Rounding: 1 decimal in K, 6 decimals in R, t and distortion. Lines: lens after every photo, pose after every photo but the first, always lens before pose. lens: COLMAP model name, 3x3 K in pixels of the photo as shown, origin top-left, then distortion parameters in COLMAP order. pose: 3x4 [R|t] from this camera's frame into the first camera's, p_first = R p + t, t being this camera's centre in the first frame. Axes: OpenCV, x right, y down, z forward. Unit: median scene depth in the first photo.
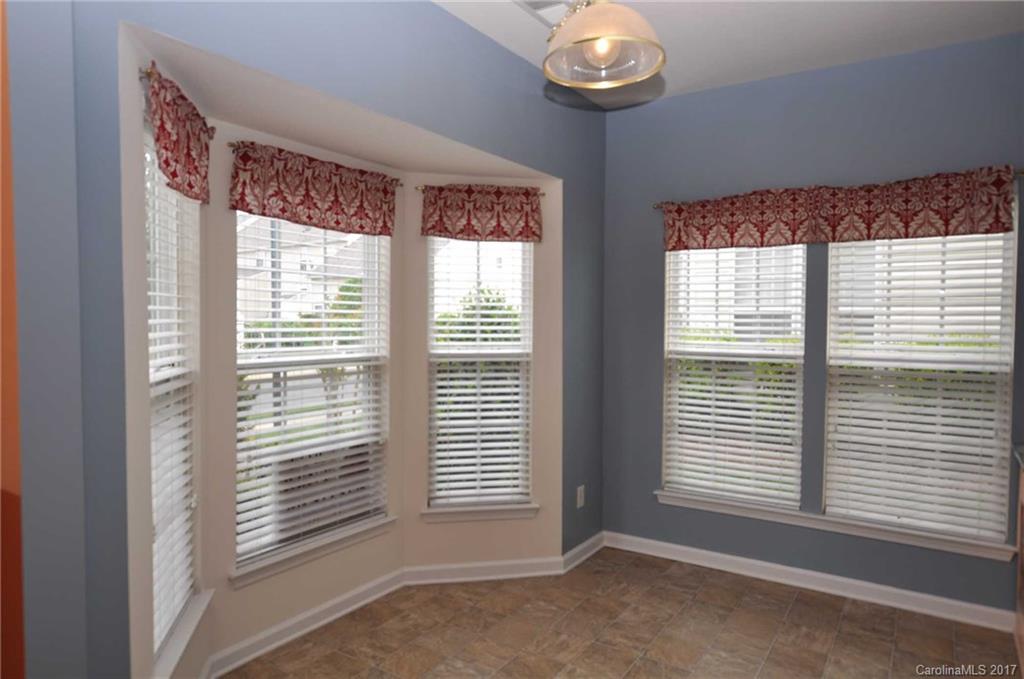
lens RADIAL K [[651.0, 0, 513.8], [0, 651.0, 338.3], [0, 0, 1]] dist [0.026870, 0.001775]
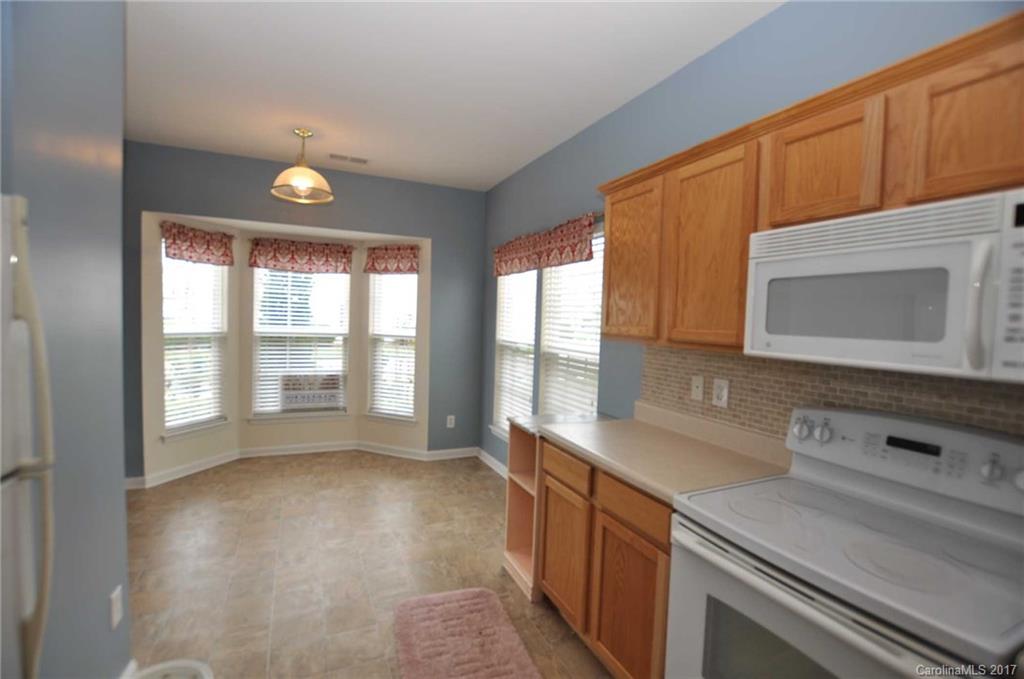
lens RADIAL K [[458.3, 0, 510.2], [0, 458.3, 338.6], [0, 0, 1]] dist [0.000309, 0.000068]
pose [[0.837188, 0.045457, -0.545023, 0.986435], [-0.043159, 0.998923, 0.017020, -0.002518], [0.545210, 0.009273, 0.838248, 0.082351]]
